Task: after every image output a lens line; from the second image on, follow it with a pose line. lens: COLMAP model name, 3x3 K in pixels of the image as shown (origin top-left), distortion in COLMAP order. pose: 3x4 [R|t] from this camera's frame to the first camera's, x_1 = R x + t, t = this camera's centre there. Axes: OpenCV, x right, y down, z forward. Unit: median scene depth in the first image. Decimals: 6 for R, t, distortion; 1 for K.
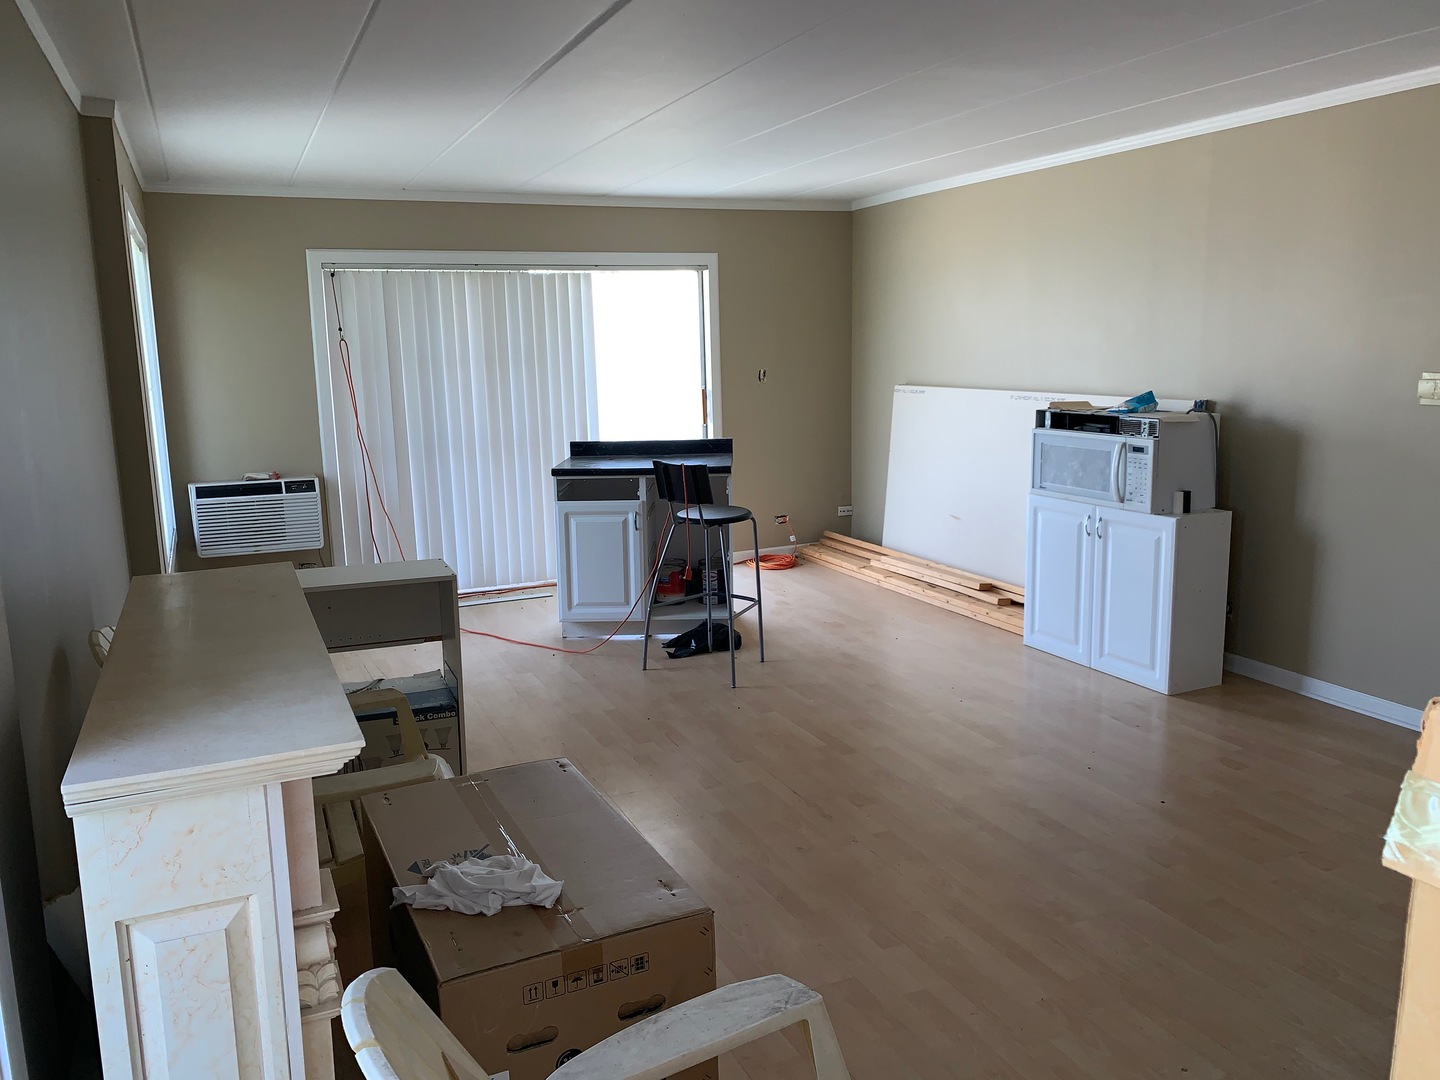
lens RADIAL K [[1106.0, 0, 717.1], [0, 1106.0, 546.7], [0, 0, 1]] dist [0.074925, -0.141802]
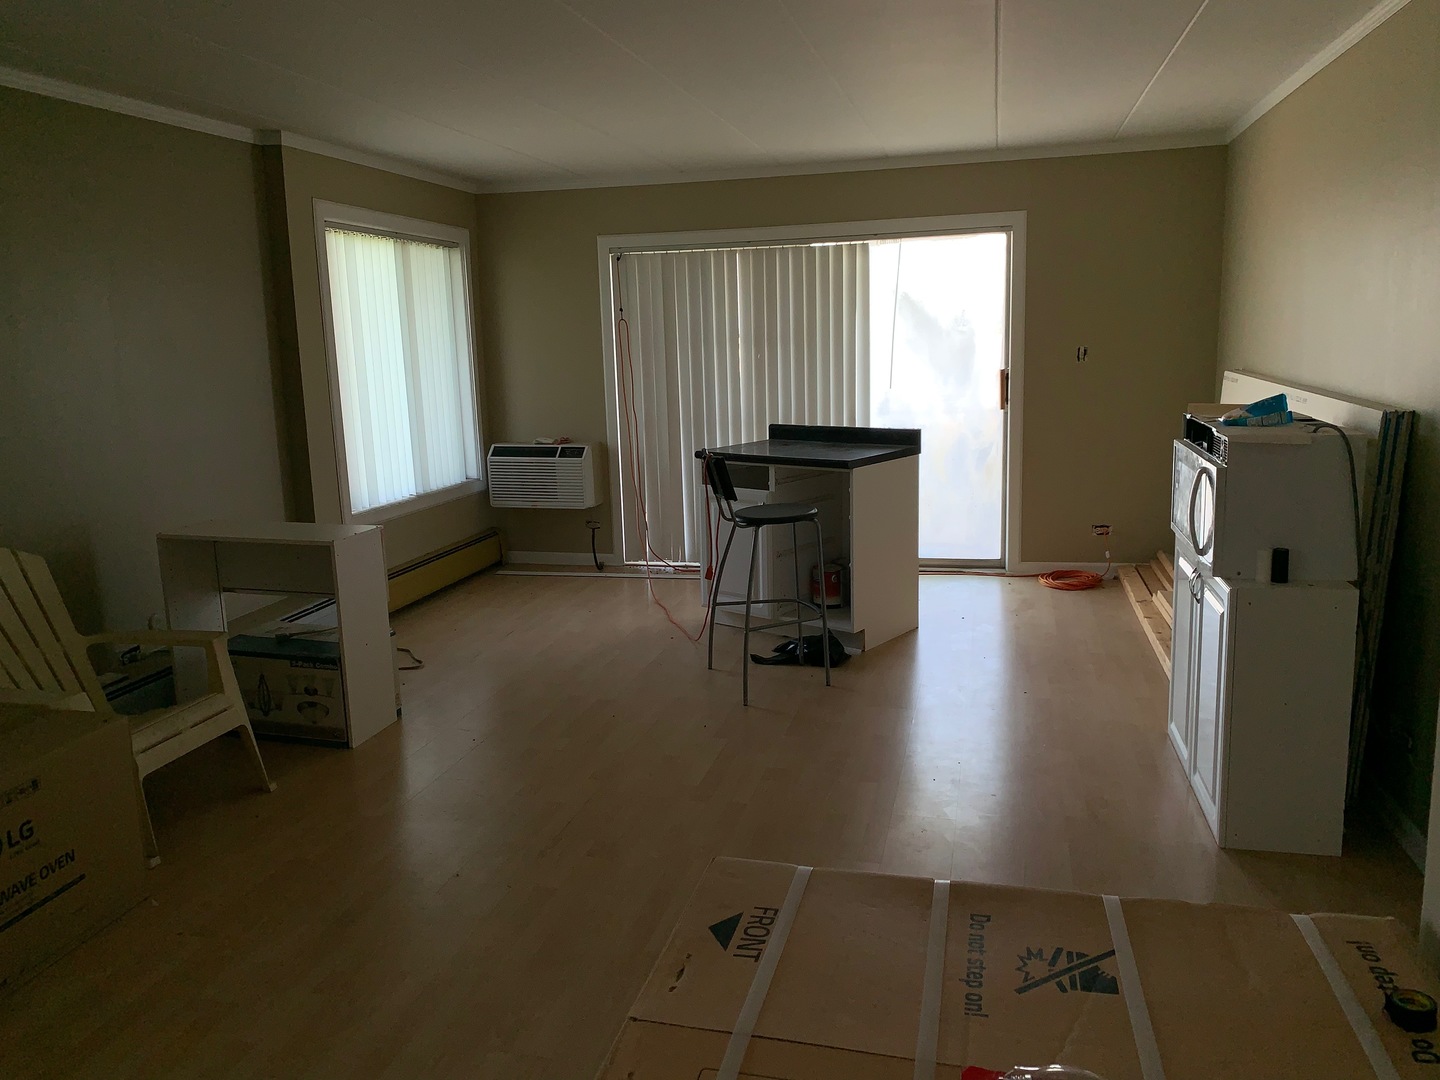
lens RADIAL K [[1108.1, 0, 729.6], [0, 1108.1, 543.3], [0, 0, 1]] dist [0.058735, -0.085245]
pose [[0.787526, 0.116501, -0.605170, 0.404318], [-0.101528, 0.993078, 0.059056, -0.042281], [0.607861, 0.014933, 0.793903, 0.204299]]
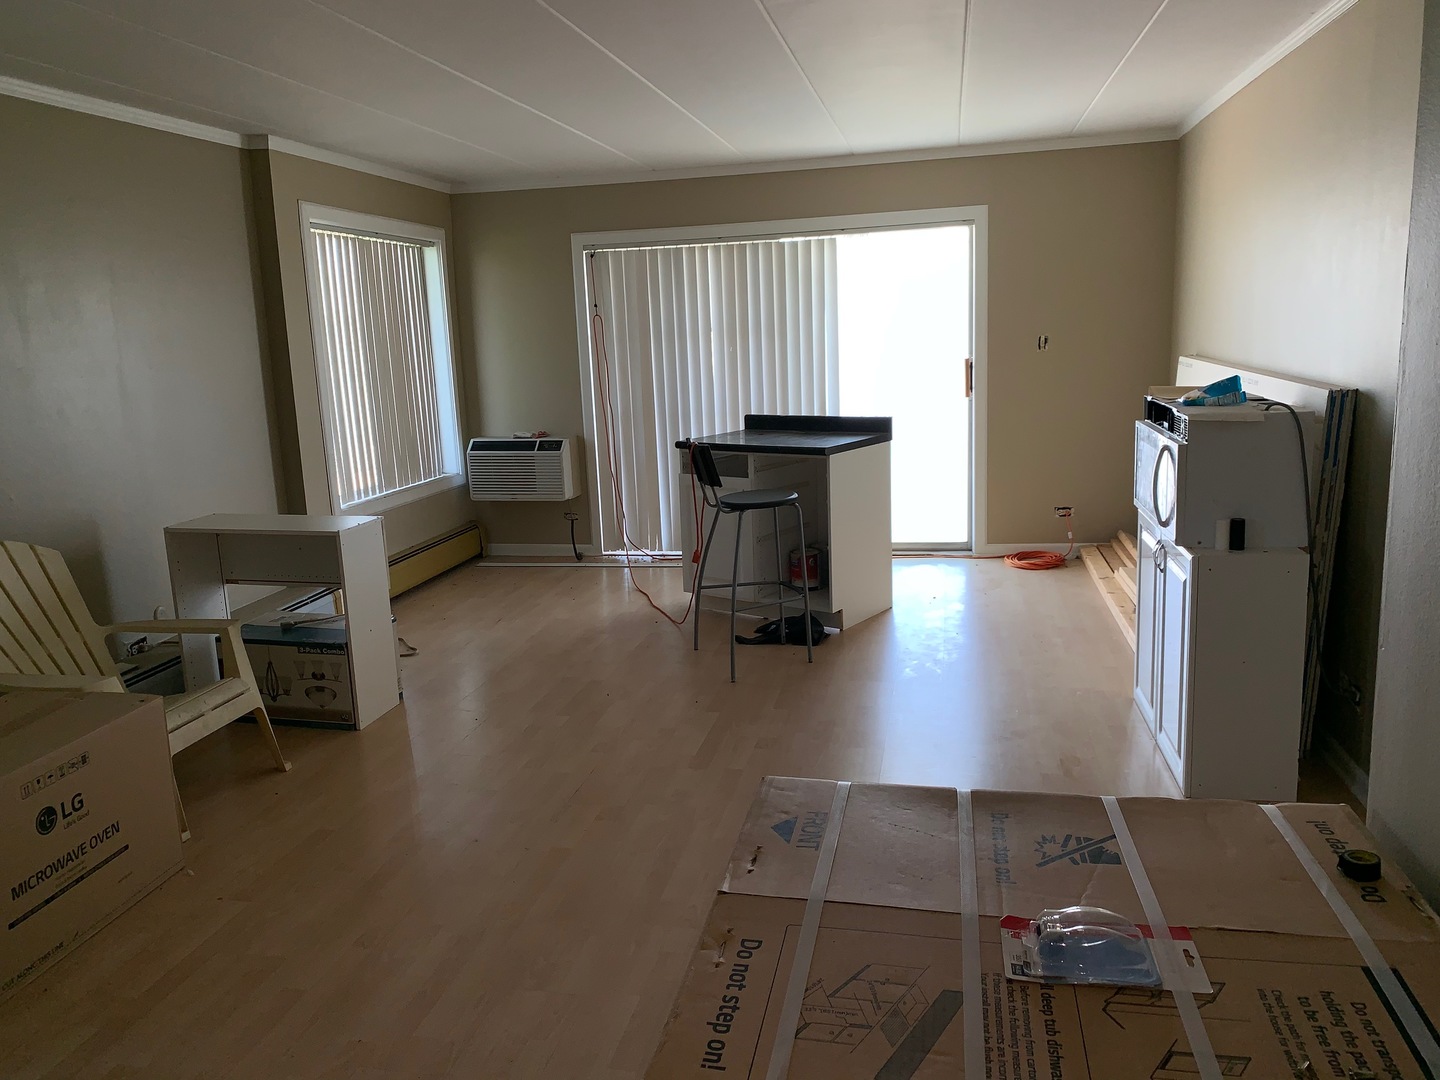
lens RADIAL K [[1106.0, 0, 717.1], [0, 1106.0, 546.7], [0, 0, 1]] dist [0.074925, -0.141802]
pose [[0.805375, 0.106165, -0.583182, 0.408986], [-0.084755, 0.994346, 0.063969, -0.035662], [0.586676, -0.002091, 0.809819, 0.170341]]
